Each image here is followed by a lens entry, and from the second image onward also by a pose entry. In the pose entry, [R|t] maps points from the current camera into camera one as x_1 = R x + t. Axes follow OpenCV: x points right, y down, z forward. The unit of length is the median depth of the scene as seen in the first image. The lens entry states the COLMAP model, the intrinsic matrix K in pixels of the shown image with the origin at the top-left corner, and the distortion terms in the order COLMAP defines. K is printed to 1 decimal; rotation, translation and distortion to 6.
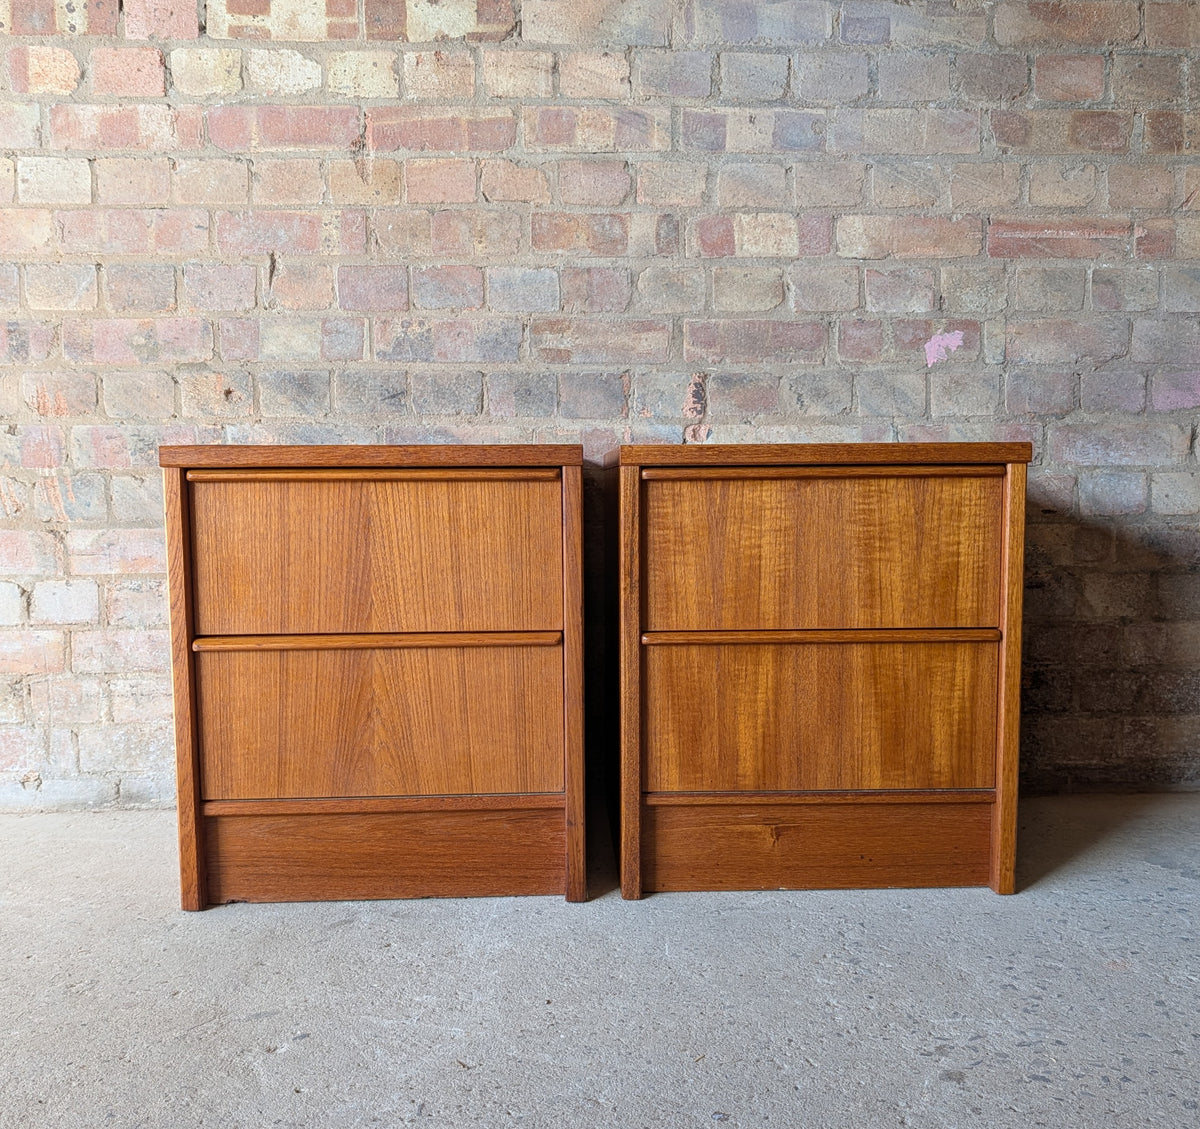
lens RADIAL K [[1218.3, 0, 598.9], [0, 1218.3, 604.8], [0, 0, 1]] dist [0.013541, -0.011875]
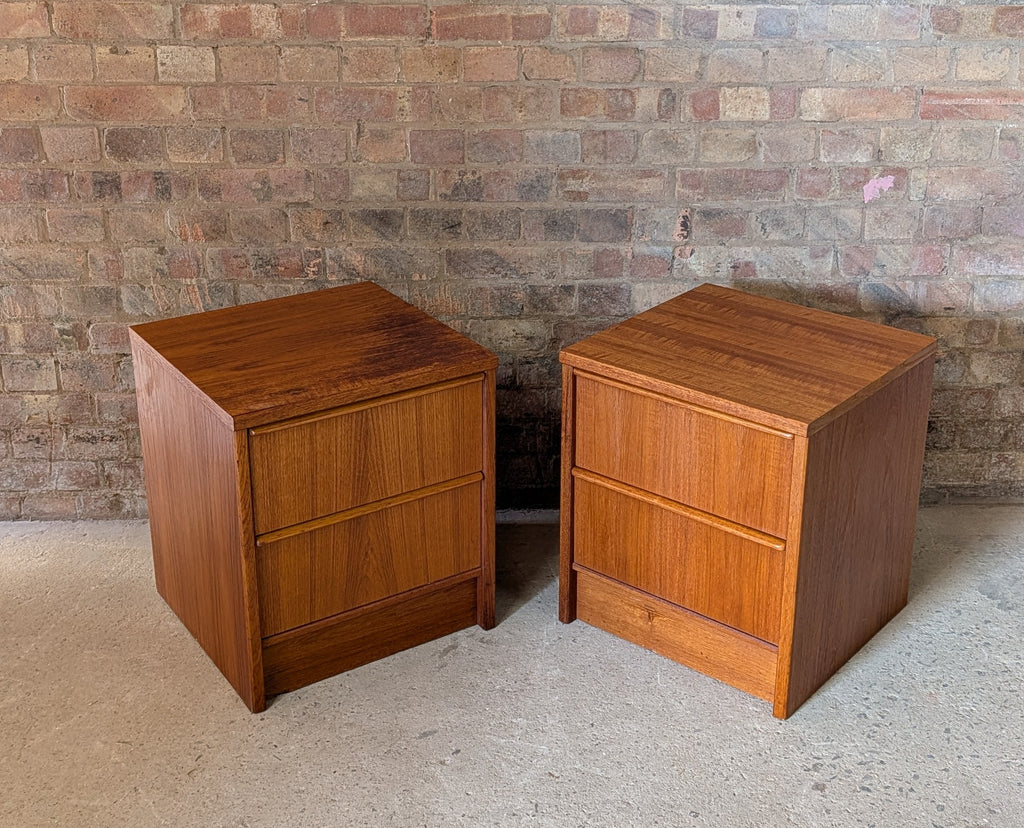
lens RADIAL K [[1395.6, 0, 534.4], [0, 1395.6, 353.1], [0, 0, 1]] dist [0.191781, -0.699871]
pose [[0.999901, 0.010431, 0.009492, -0.093639], [-0.012667, 0.960132, 0.279259, -0.463560], [-0.006201, -0.279352, 0.960169, -0.481665]]
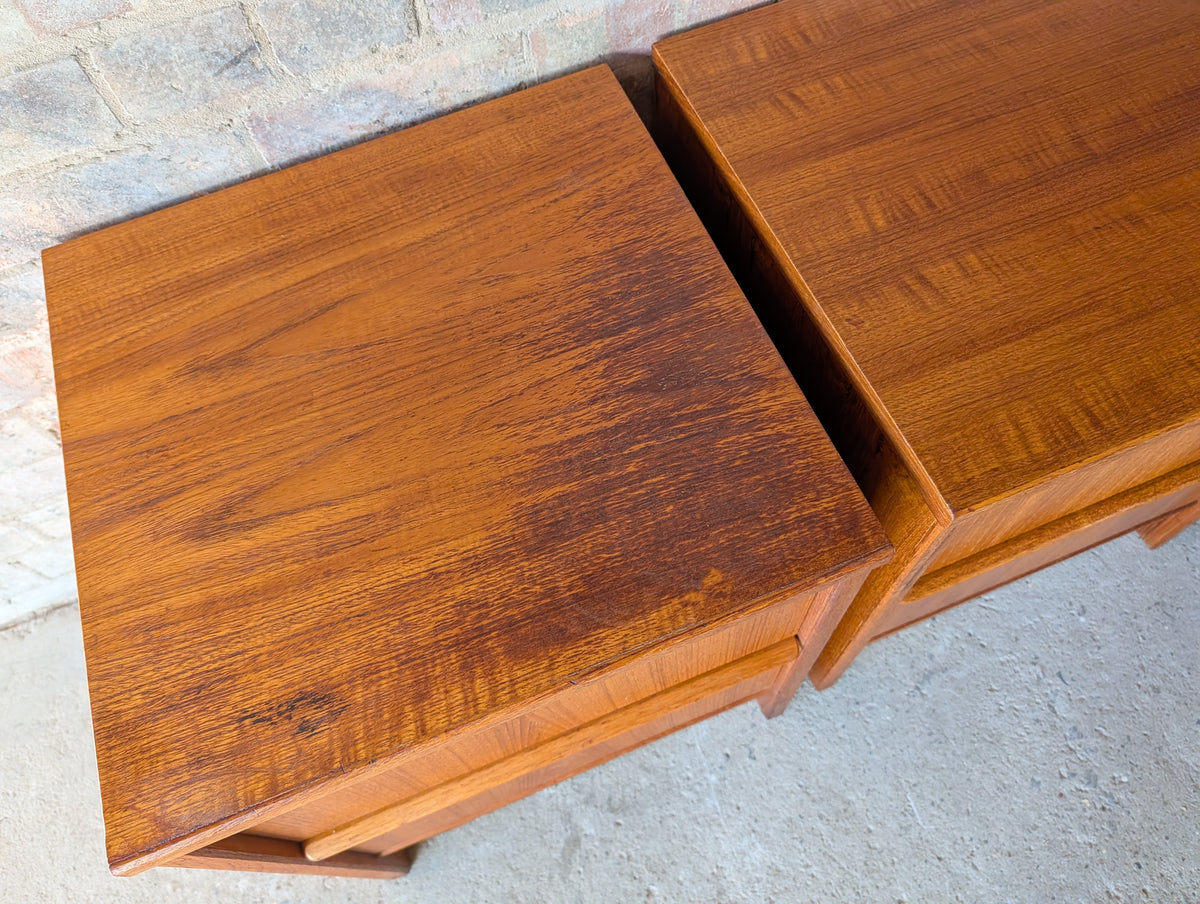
lens RADIAL K [[873.5, 0, 600.0], [0, 873.5, 452.0], [0, 0, 1]] dist [-0.007178, 0.000423]
pose [[0.941007, -0.322769, 0.101617, -0.119696], [0.093842, 0.537434, 0.838068, -0.362172], [-0.325115, -0.779092, 0.536018, 0.656766]]
